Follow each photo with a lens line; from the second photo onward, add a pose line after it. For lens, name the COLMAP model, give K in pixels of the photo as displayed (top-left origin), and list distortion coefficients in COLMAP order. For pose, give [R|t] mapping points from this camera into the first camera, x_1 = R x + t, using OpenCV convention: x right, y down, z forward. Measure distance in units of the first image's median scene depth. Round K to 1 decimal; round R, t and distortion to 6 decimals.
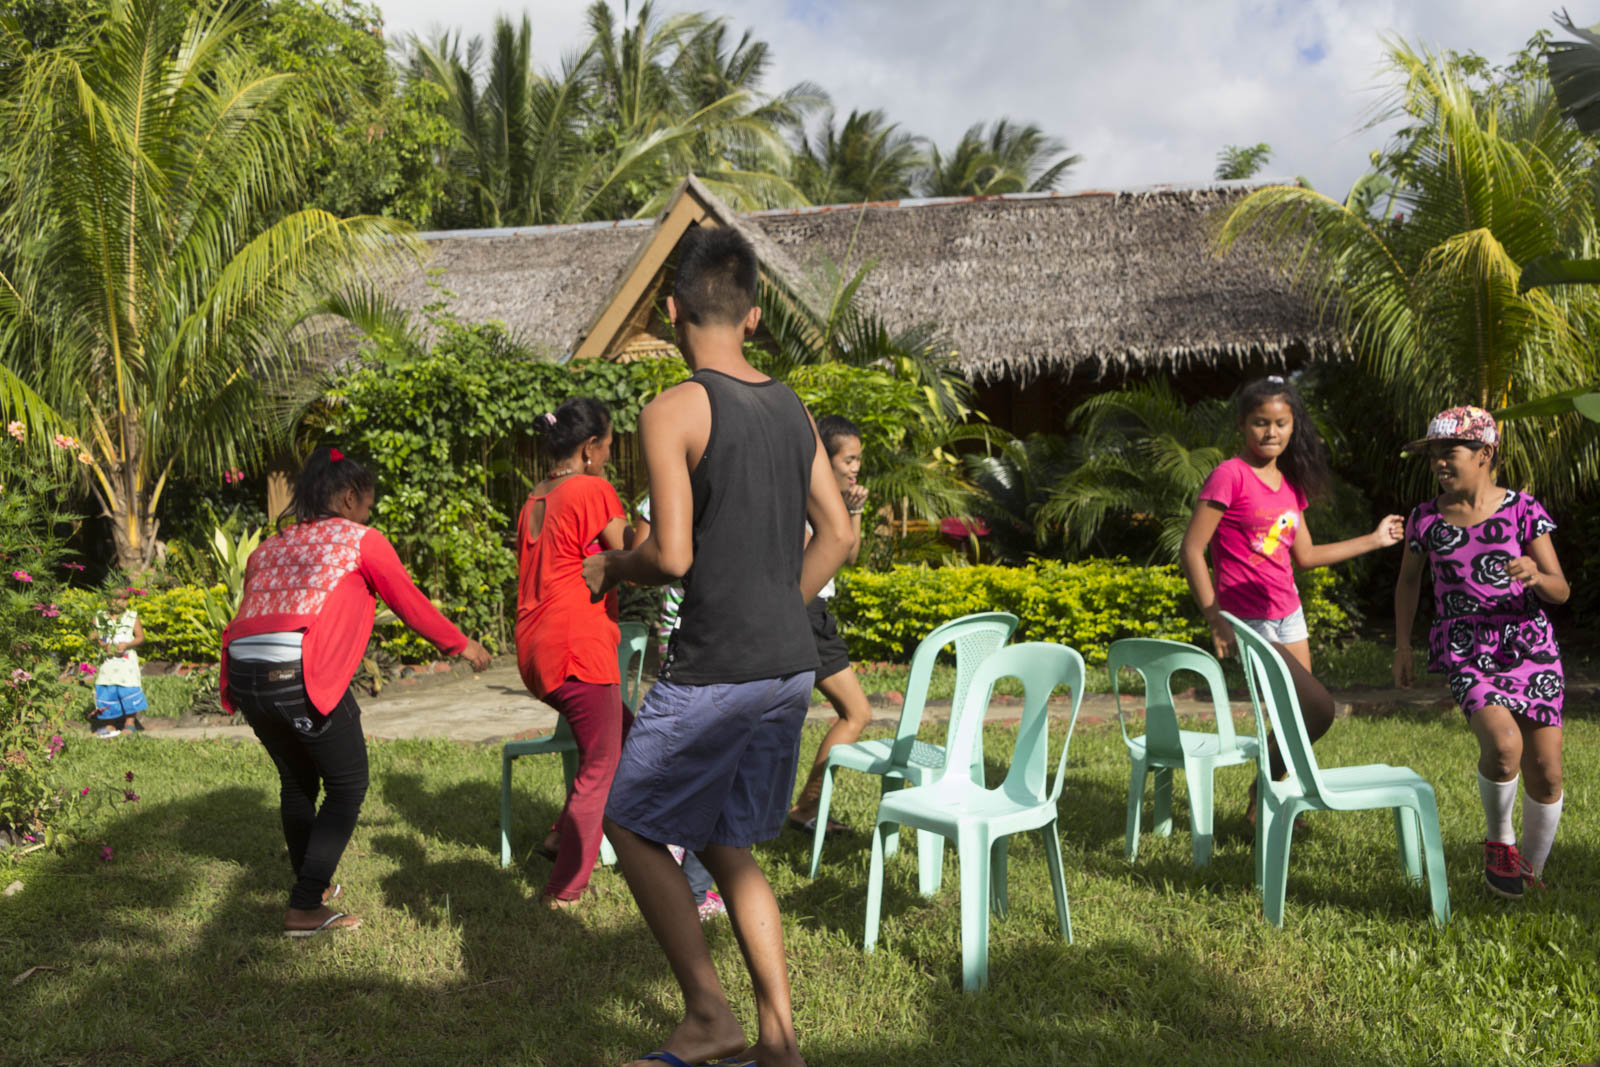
lens RADIAL K [[1398.2, 0, 800.0], [0, 1398.2, 533.5], [0, 0, 1]] dist [-0.033204, -0.010681]
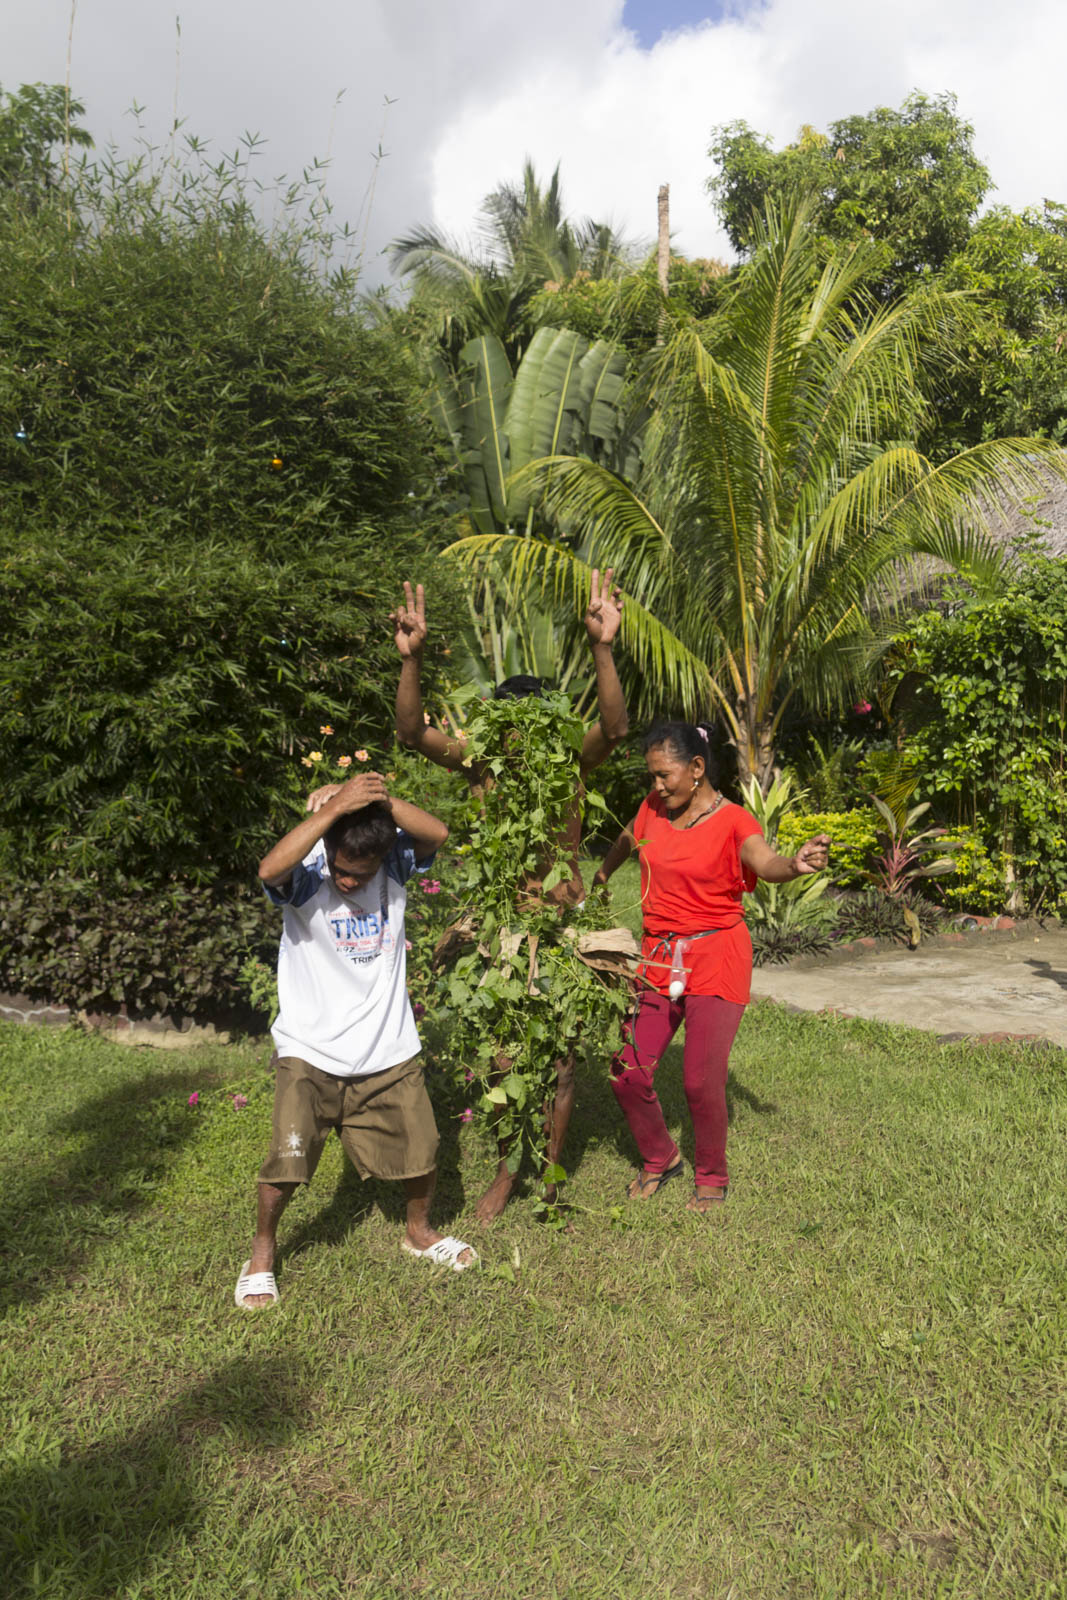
lens RADIAL K [[1317.5, 0, 533.5], [0, 1317.5, 800.0], [0, 0, 1]] dist [0.012582, 0.010055]
pose [[0.753127, 0.067185, -0.654435, 0.088232], [-0.032890, 0.997373, 0.064542, -0.036443], [0.657052, -0.027084, 0.753358, 0.115081]]
